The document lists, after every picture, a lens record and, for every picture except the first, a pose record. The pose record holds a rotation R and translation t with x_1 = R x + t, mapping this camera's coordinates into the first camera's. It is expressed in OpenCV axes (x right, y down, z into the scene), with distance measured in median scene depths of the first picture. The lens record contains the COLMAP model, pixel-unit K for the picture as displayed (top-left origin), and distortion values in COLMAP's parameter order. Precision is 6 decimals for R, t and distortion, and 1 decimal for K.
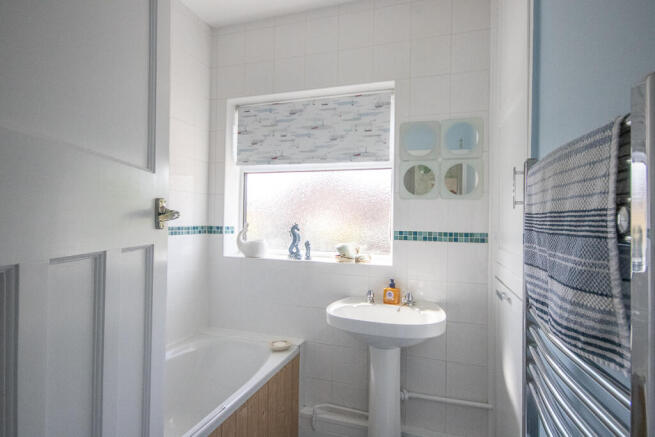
lens RADIAL K [[314.4, 0, 327.2], [0, 314.4, 220.6], [0, 0, 1]] dist [0.000074, 0.000000]
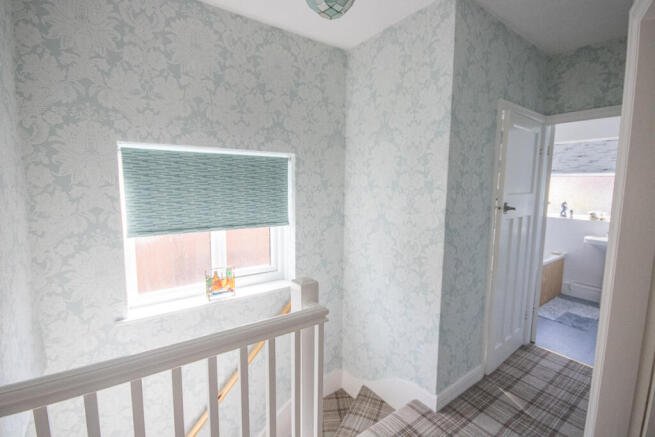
lens RADIAL K [[306.2, 0, 326.9], [0, 306.2, 218.4], [0, 0, 1]] dist [-0.001592, -0.000216]
pose [[0.808628, 0.056876, -0.585565, -0.191663], [0.015950, 0.992831, 0.118460, -0.155228], [0.588104, -0.105130, 0.801923, -1.727821]]
